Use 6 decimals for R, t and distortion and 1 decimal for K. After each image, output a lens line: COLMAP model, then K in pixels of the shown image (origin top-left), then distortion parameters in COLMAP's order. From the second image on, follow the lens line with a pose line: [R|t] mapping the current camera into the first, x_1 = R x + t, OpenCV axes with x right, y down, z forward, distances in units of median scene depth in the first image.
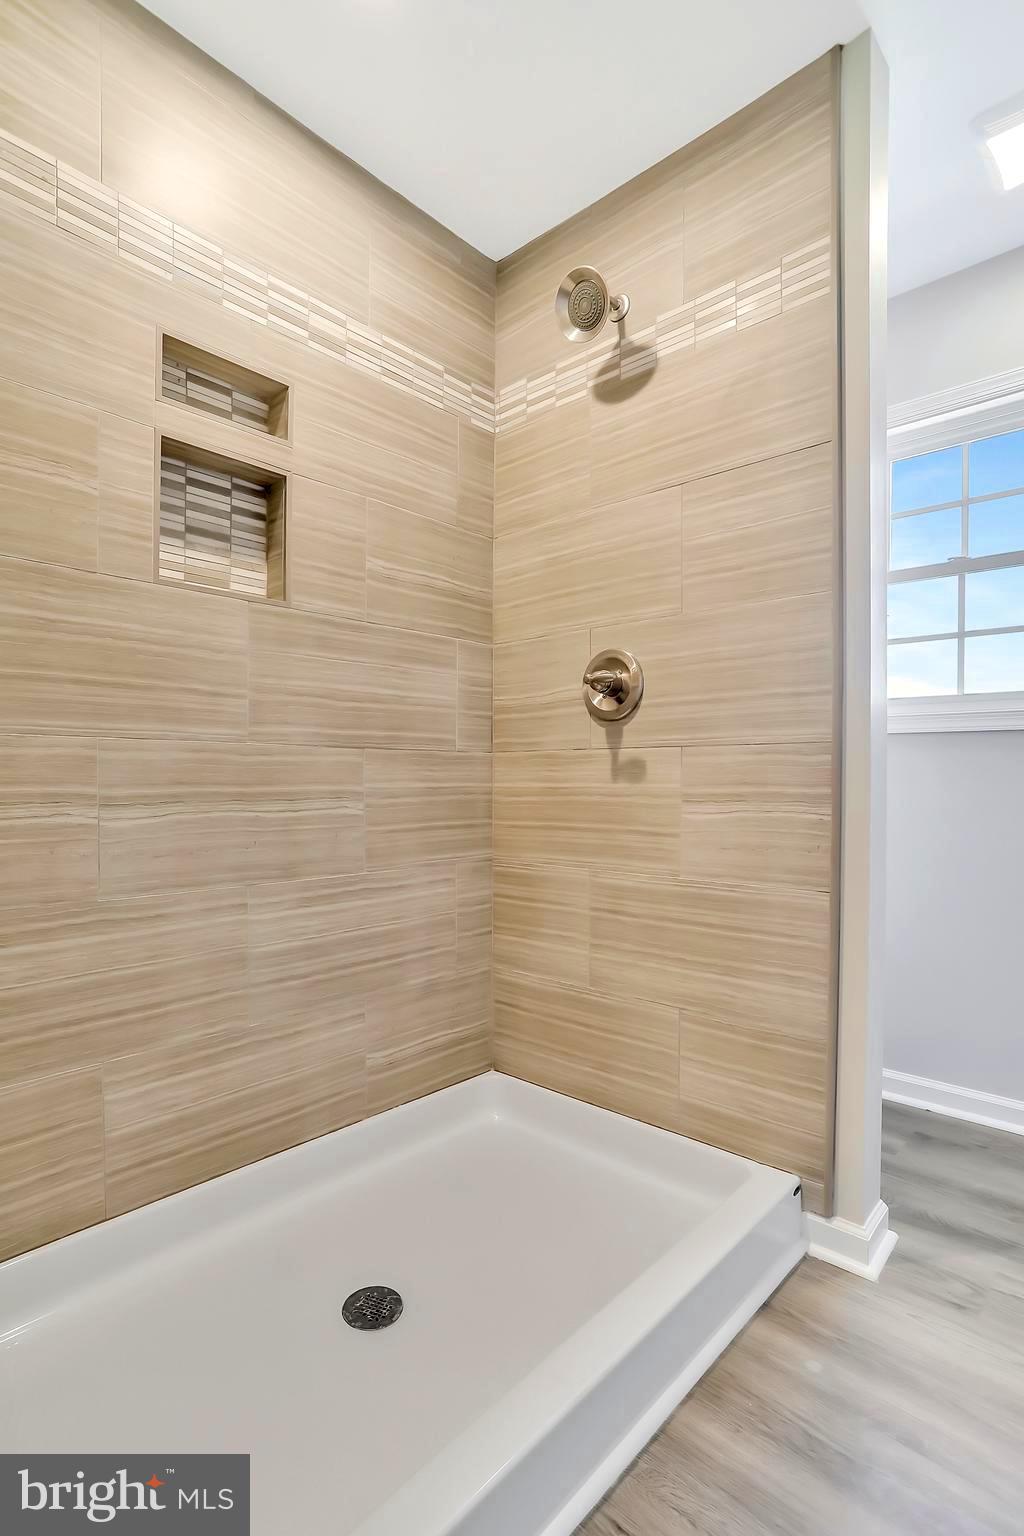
lens RADIAL K [[758.4, 0, 519.6], [0, 758.4, 776.7], [0, 0, 1]] dist [-0.043855, 0.020600]
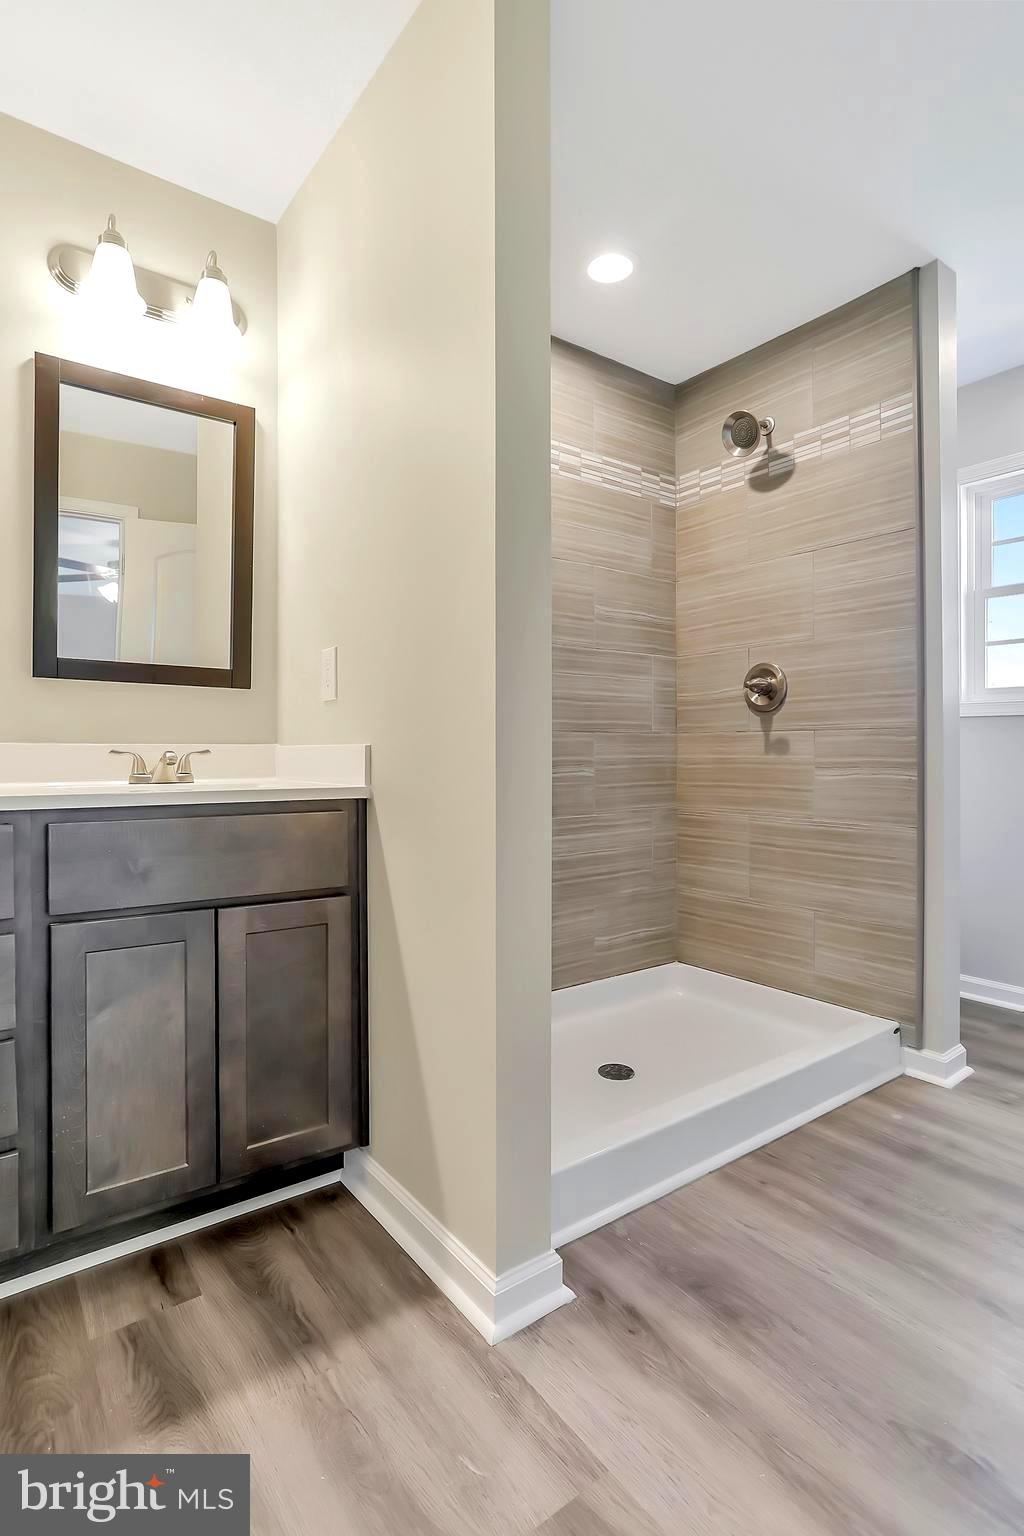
lens RADIAL K [[758.4, 0, 508.6], [0, 758.4, 744.7], [0, 0, 1]] dist [-0.043855, 0.020600]
pose [[0.979018, -0.005763, -0.203693, -0.068839], [0.004742, 0.999974, -0.005499, -0.006304], [0.203719, 0.004417, 0.979019, -0.552743]]
